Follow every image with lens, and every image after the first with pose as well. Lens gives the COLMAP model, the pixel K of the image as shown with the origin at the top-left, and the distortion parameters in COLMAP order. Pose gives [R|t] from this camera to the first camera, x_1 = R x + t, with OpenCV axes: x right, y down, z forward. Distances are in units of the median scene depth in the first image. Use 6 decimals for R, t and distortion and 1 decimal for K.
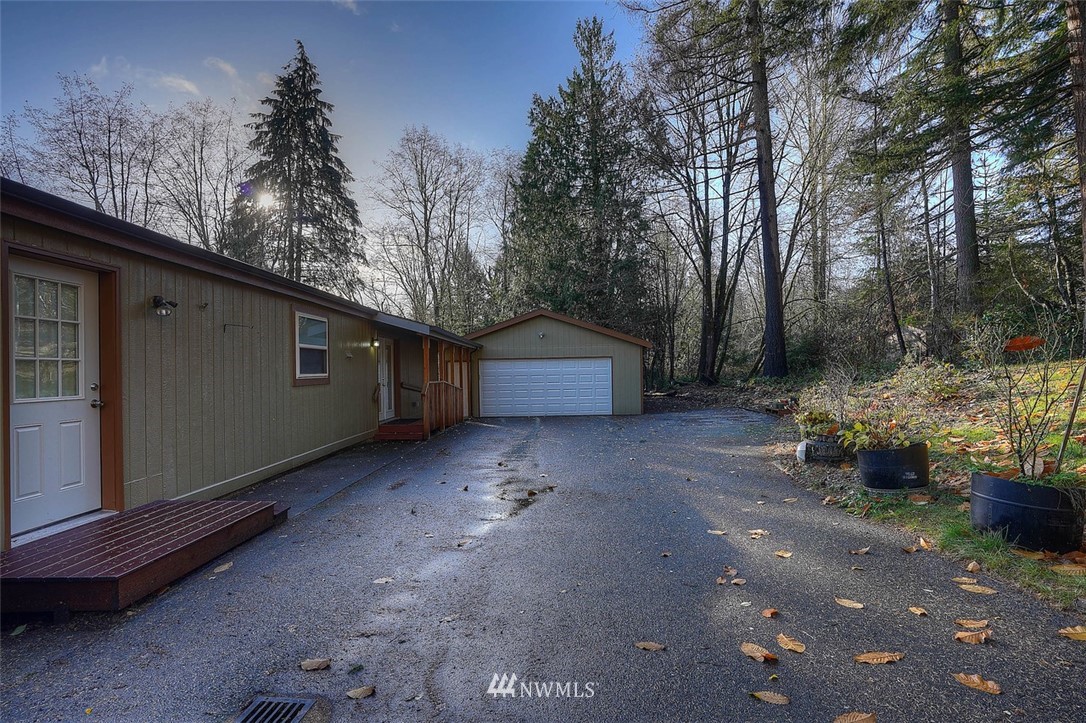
lens RADIAL K [[527.6, 0, 543.0], [0, 527.6, 361.5], [0, 0, 1]] dist [-0.017676, 0.000257]
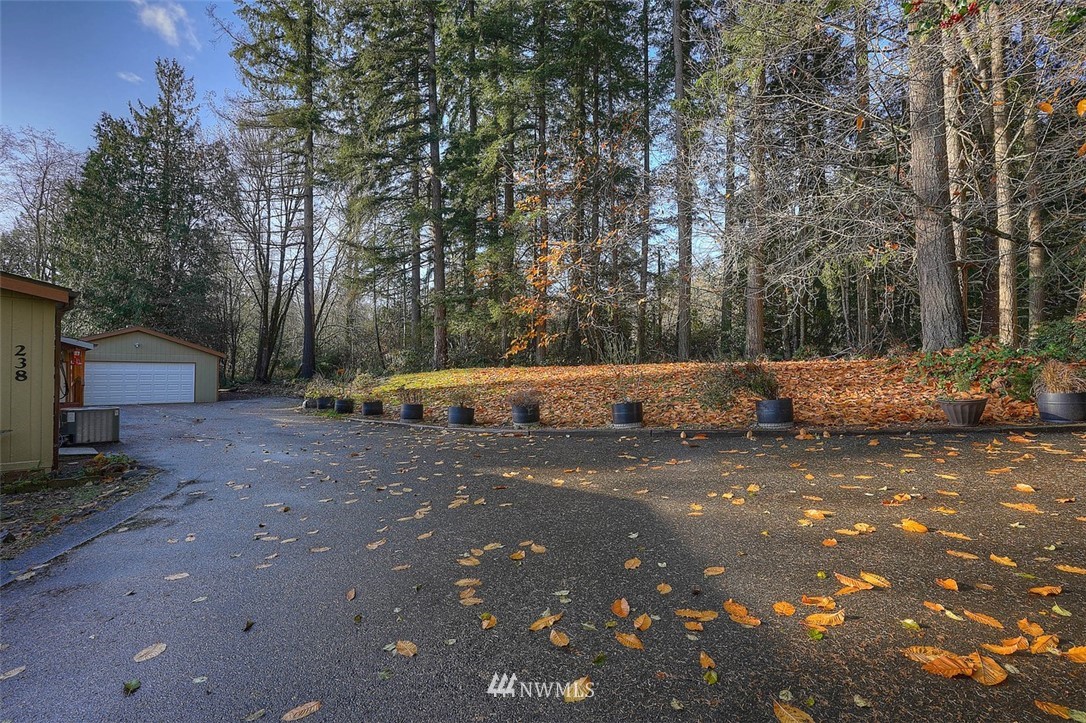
lens RADIAL K [[487.2, 0, 543.0], [0, 487.2, 361.5], [0, 0, 1]] dist [-0.043417, 0.000148]
pose [[0.669097, 0.036436, 0.742281, -0.075378], [-0.031818, 0.999286, -0.020371, -0.006159], [-0.742494, -0.009988, 0.669779, -0.223668]]
